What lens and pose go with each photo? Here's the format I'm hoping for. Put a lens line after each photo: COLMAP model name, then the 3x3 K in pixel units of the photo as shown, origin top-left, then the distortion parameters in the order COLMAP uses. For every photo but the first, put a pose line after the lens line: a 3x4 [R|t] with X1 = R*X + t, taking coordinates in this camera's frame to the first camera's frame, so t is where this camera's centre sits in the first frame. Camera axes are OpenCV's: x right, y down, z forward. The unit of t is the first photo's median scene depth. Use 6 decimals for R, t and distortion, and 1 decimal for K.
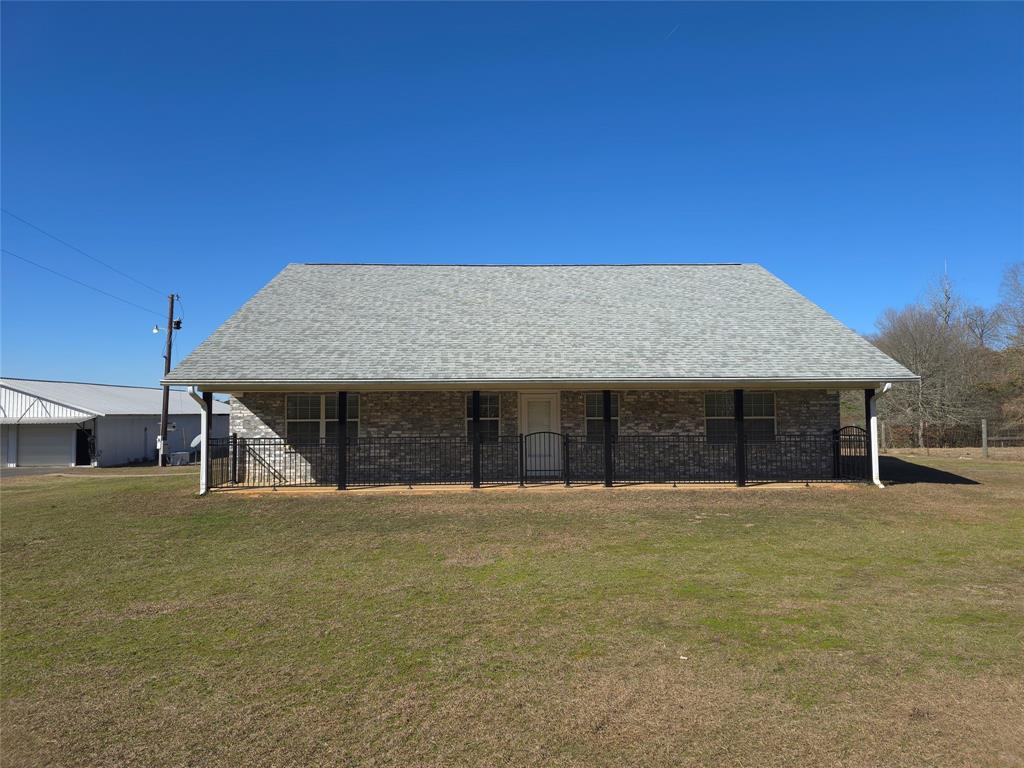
lens RADIAL K [[683.4, 0, 509.4], [0, 683.4, 376.3], [0, 0, 1]] dist [0.036787, -0.007436]
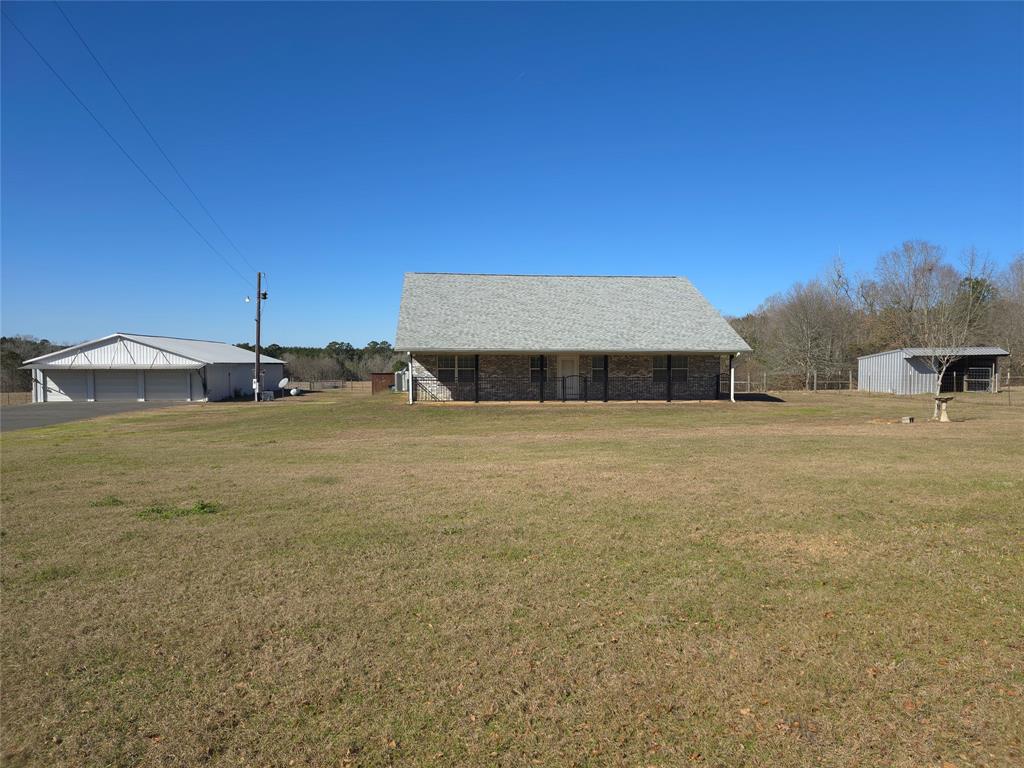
lens RADIAL K [[683.4, 0, 512.4], [0, 683.4, 390.0], [0, 0, 1]] dist [0.036787, -0.007436]
pose [[0.996886, 0.004827, 0.078710, -0.264245], [-0.012124, 0.995639, 0.092494, -0.054531], [-0.077920, -0.093161, 0.992597, -0.903991]]
